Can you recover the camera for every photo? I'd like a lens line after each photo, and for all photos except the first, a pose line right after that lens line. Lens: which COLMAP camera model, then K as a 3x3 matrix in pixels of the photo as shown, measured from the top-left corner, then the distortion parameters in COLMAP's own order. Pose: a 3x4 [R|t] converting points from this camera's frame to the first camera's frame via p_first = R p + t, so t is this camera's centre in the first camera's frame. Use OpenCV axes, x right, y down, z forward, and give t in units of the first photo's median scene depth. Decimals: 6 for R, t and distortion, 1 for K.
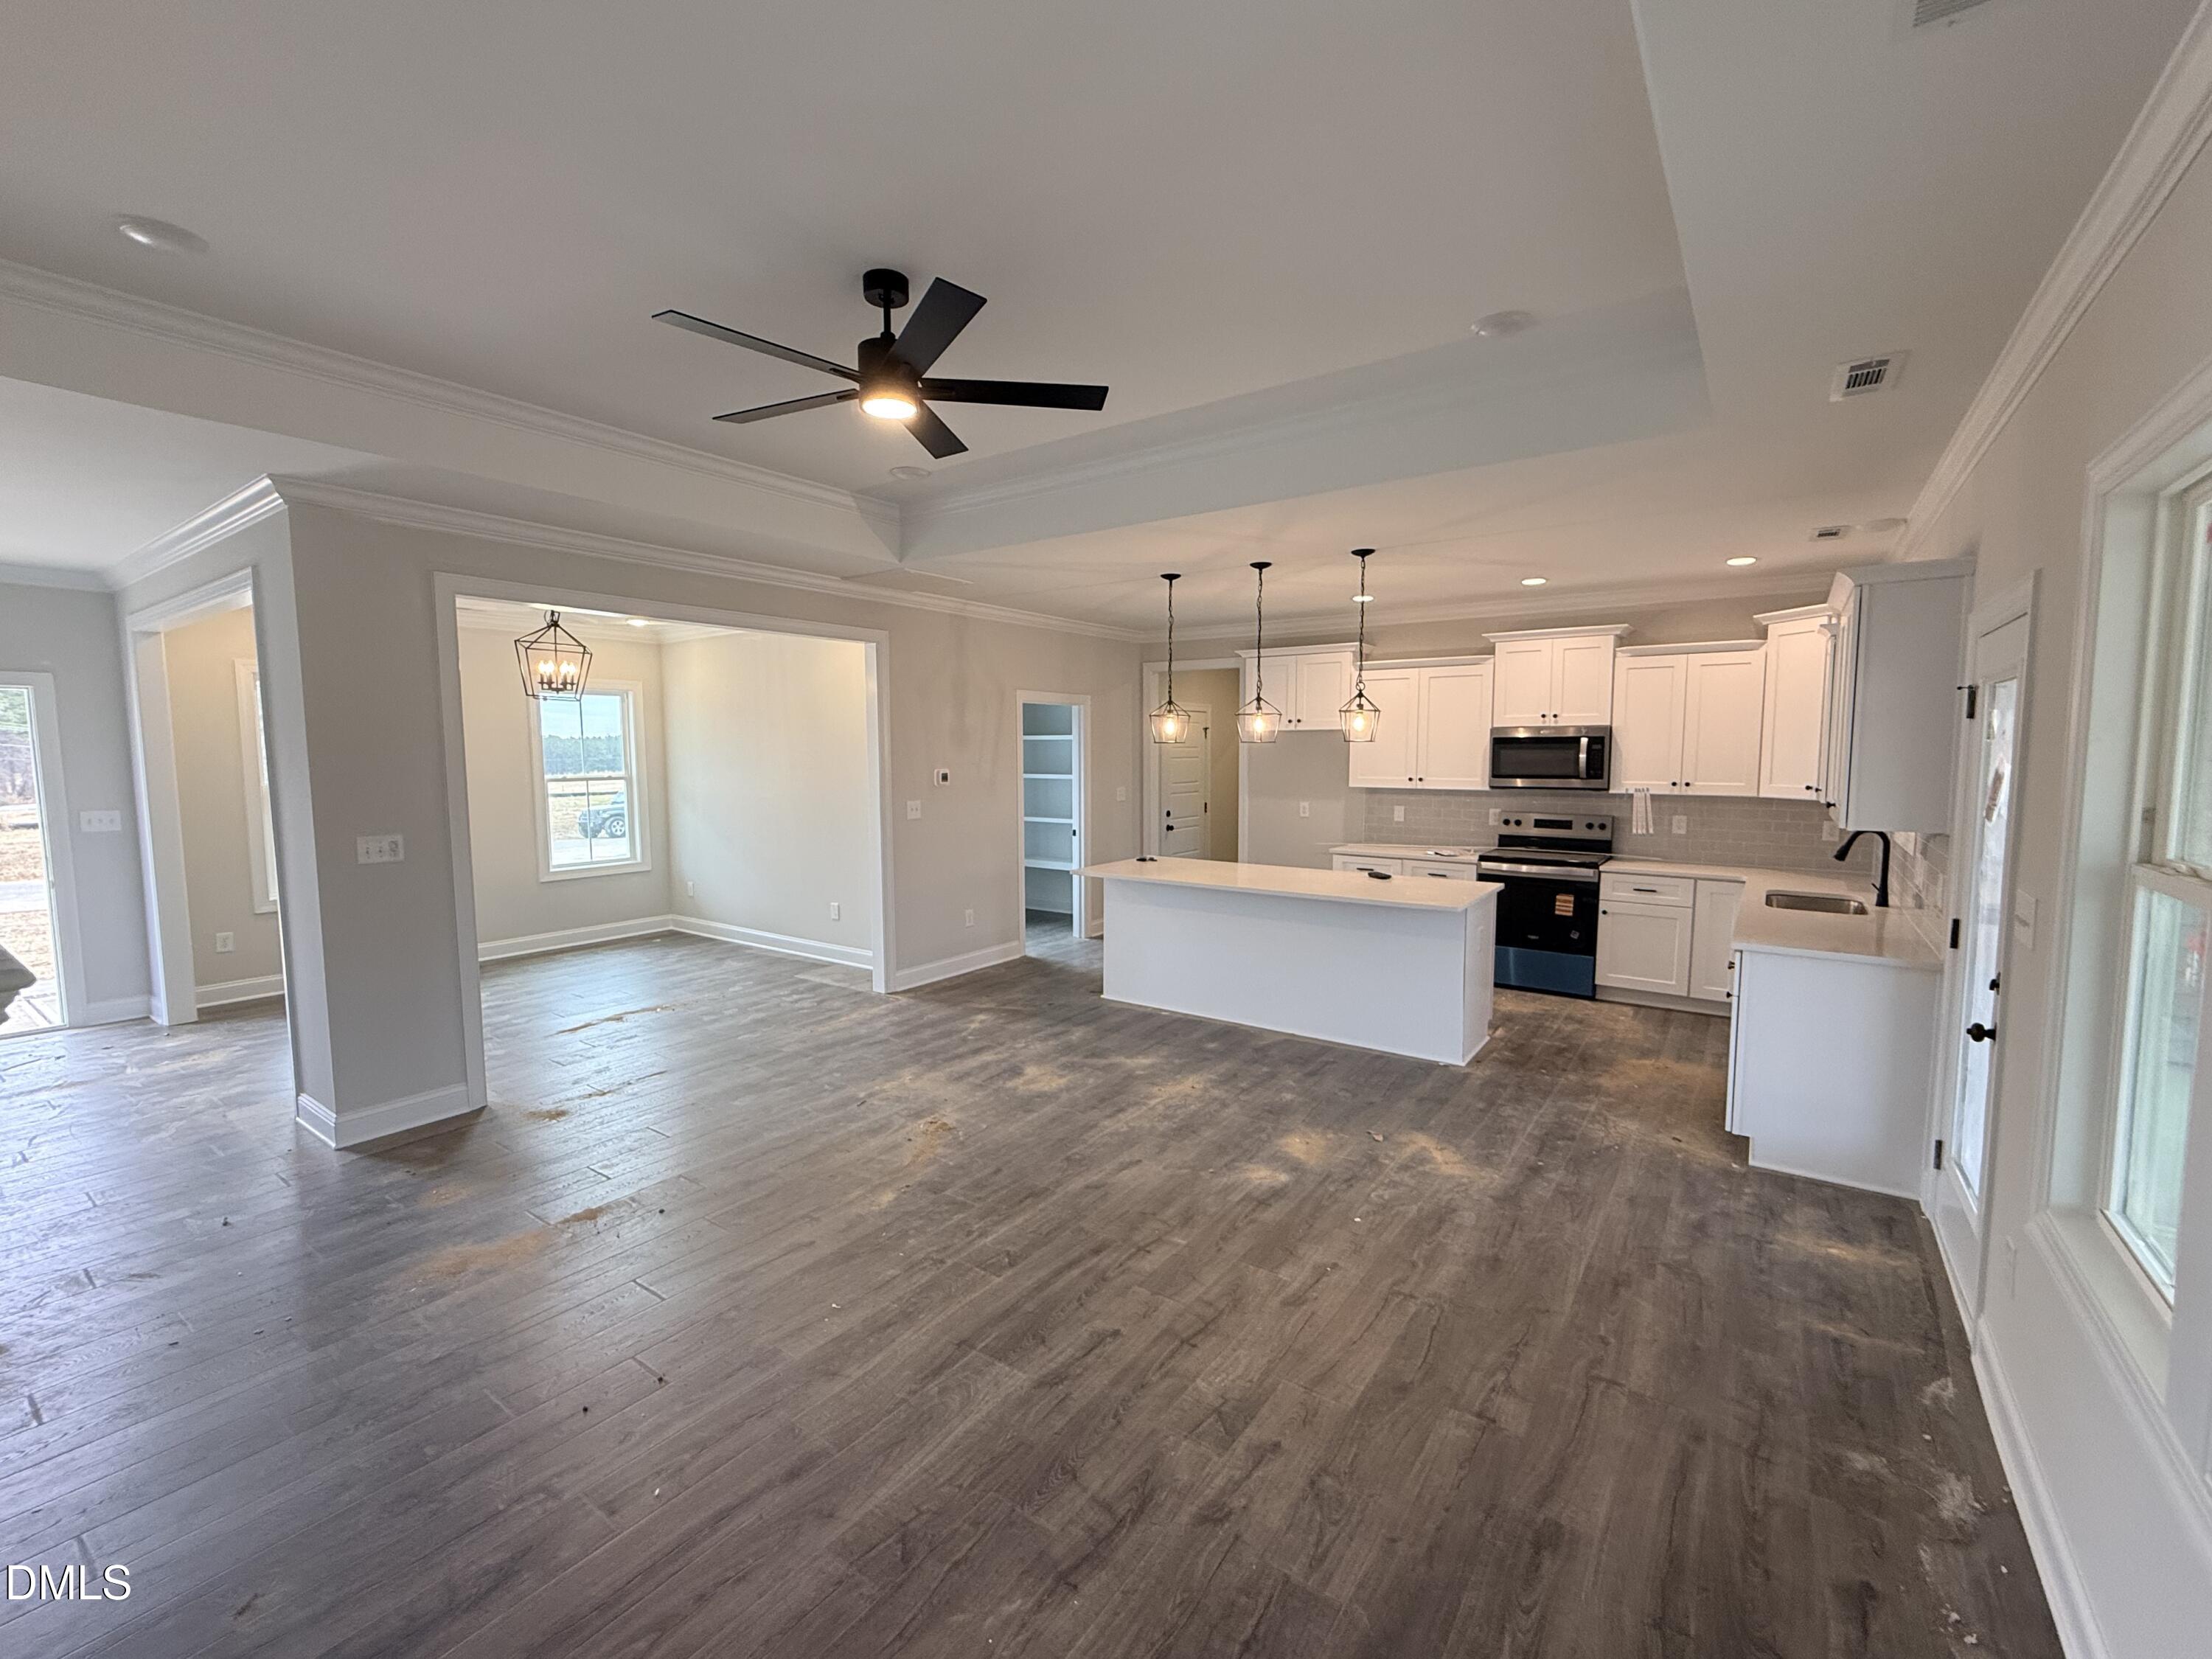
lens RADIAL K [[937.4, 0, 1092.7], [0, 937.4, 824.0], [0, 0, 1]] dist [-0.010026, 0.000093]
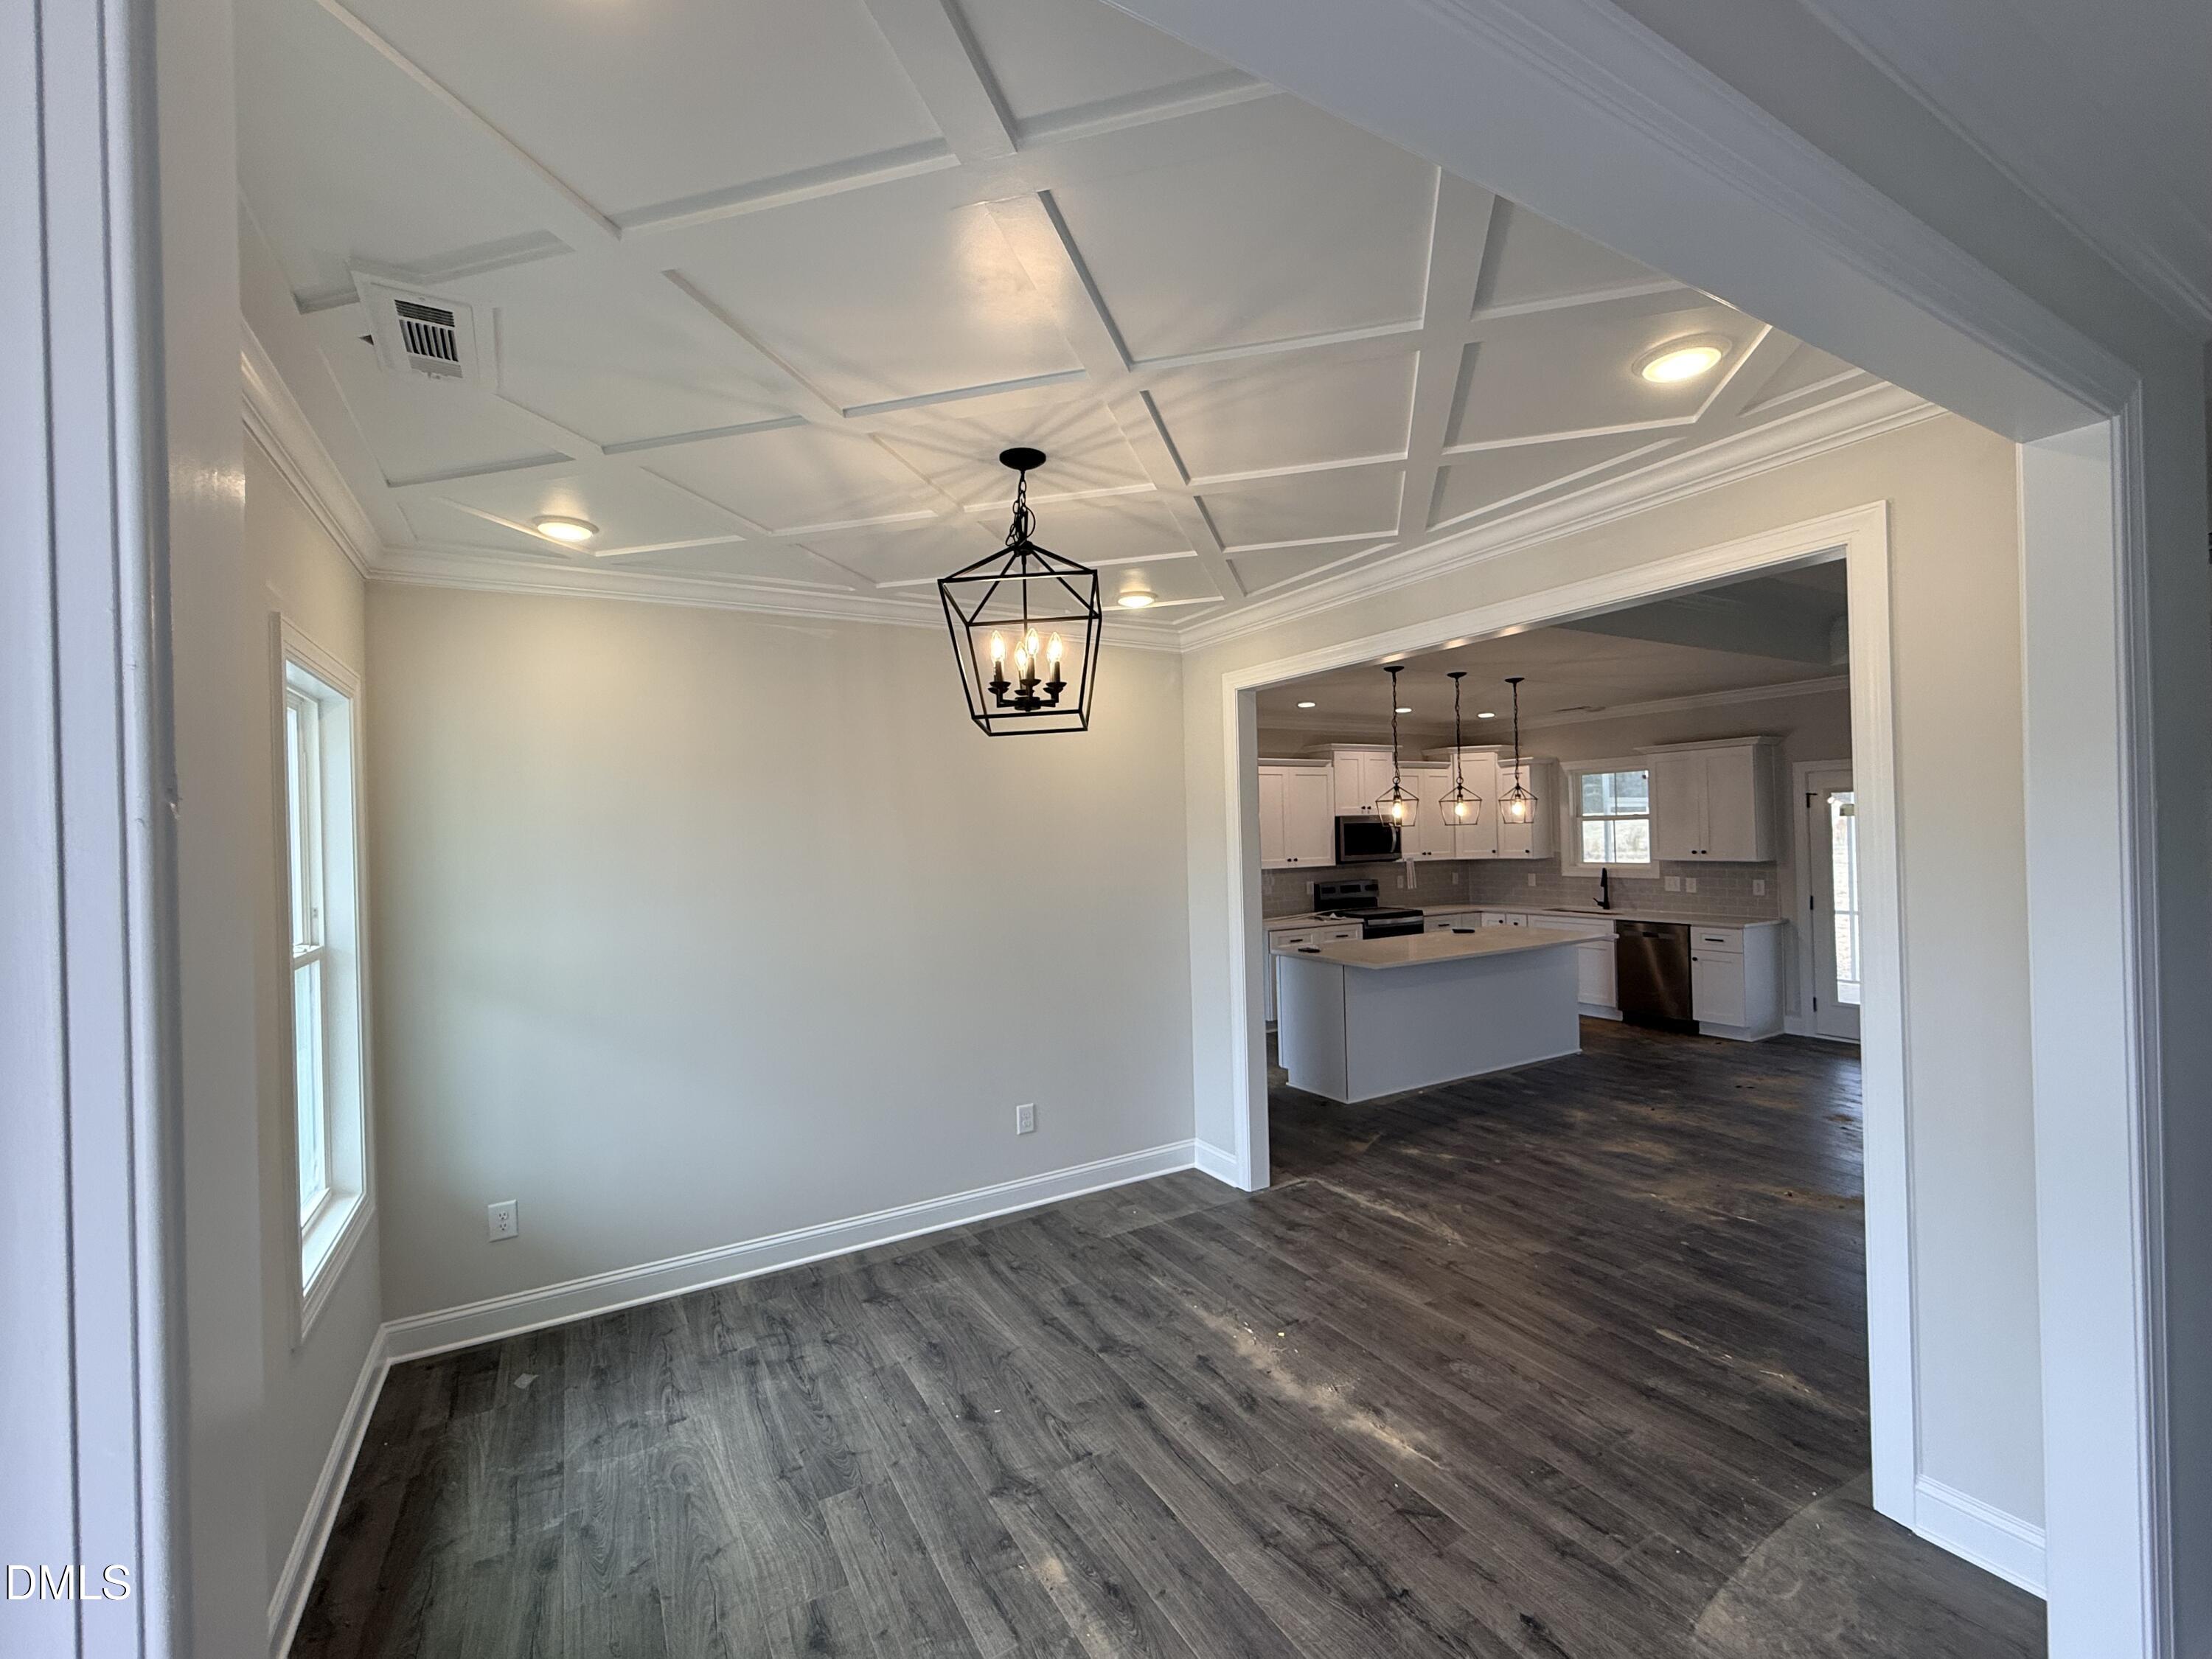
lens RADIAL K [[937.4, 0, 1096.1], [0, 937.4, 847.6], [0, 0, 1]] dist [-0.010026, 0.000093]
pose [[0.411061, -0.023306, 0.911310, -1.071077], [0.096650, 0.995153, -0.018145, -0.084374], [-0.906470, 0.095537, 0.411321, 0.948242]]
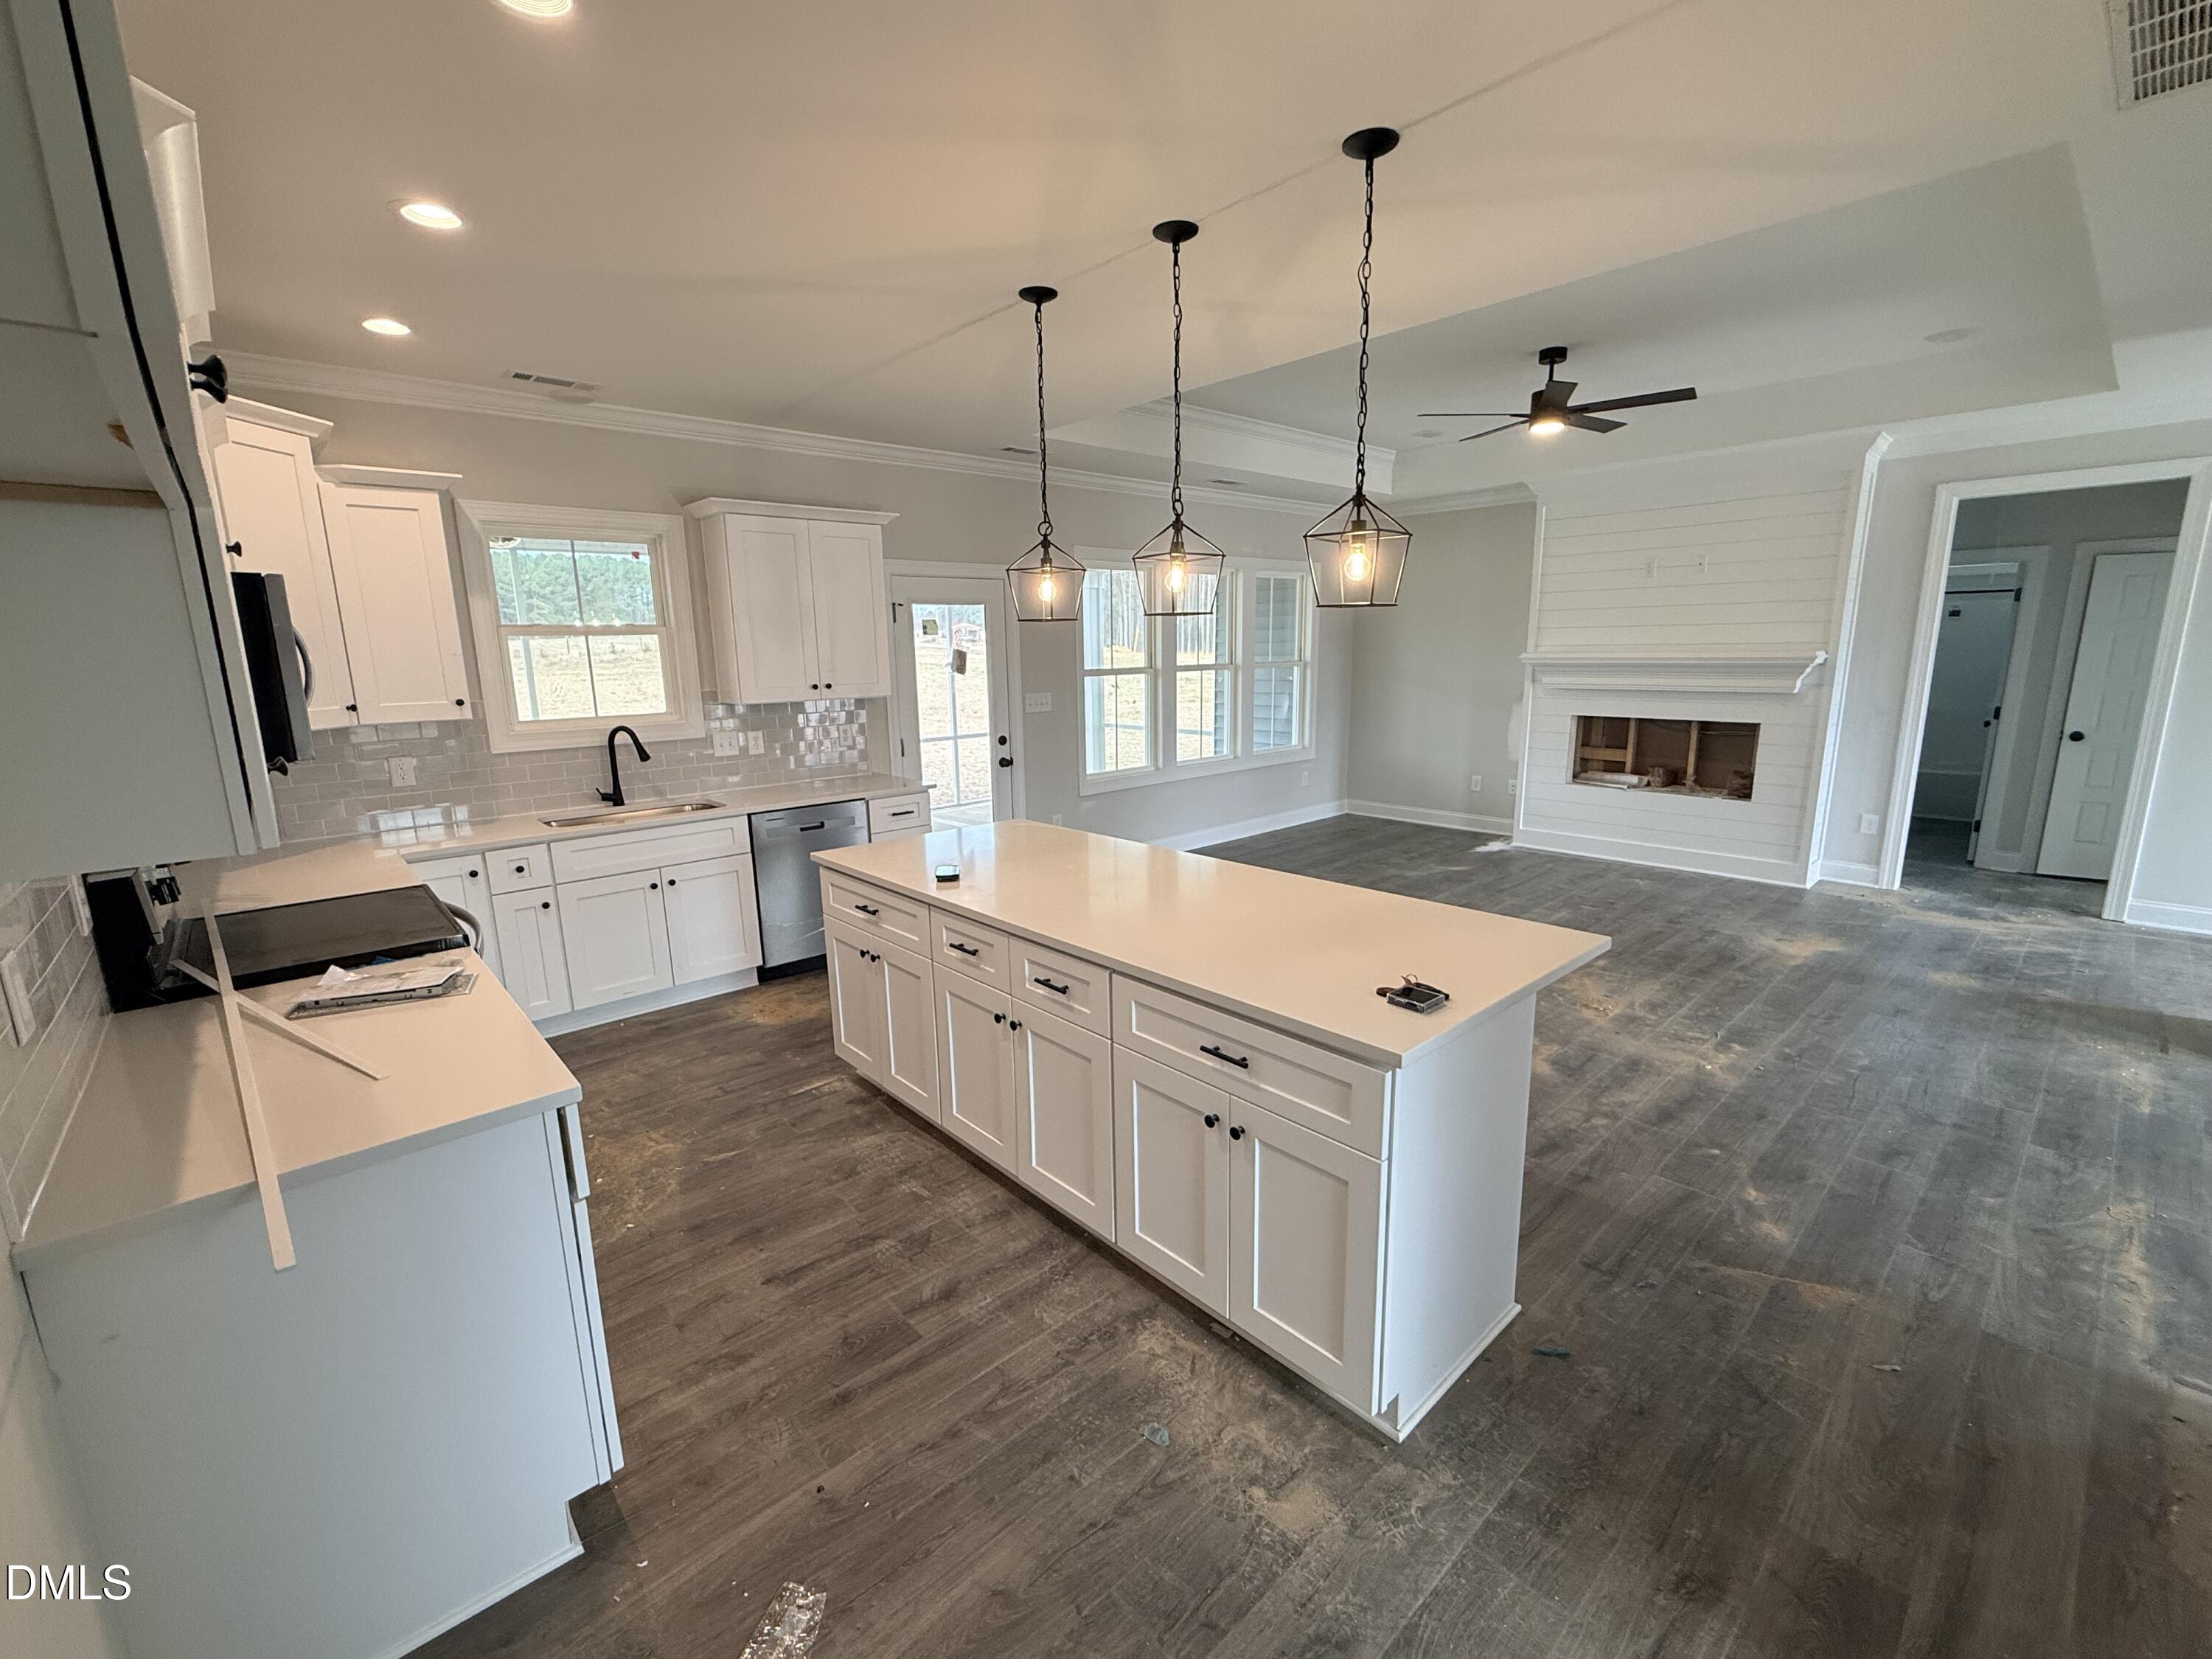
lens RADIAL K [[937.4, 0, 1104.1], [0, 937.4, 834.2], [0, 0, 1]] dist [-0.010026, 0.000093]
pose [[-0.978223, -0.018650, 0.206718, 0.109648], [0.038815, 0.961946, 0.270467, -0.110843], [-0.203896, 0.272601, -0.940274, 1.526489]]
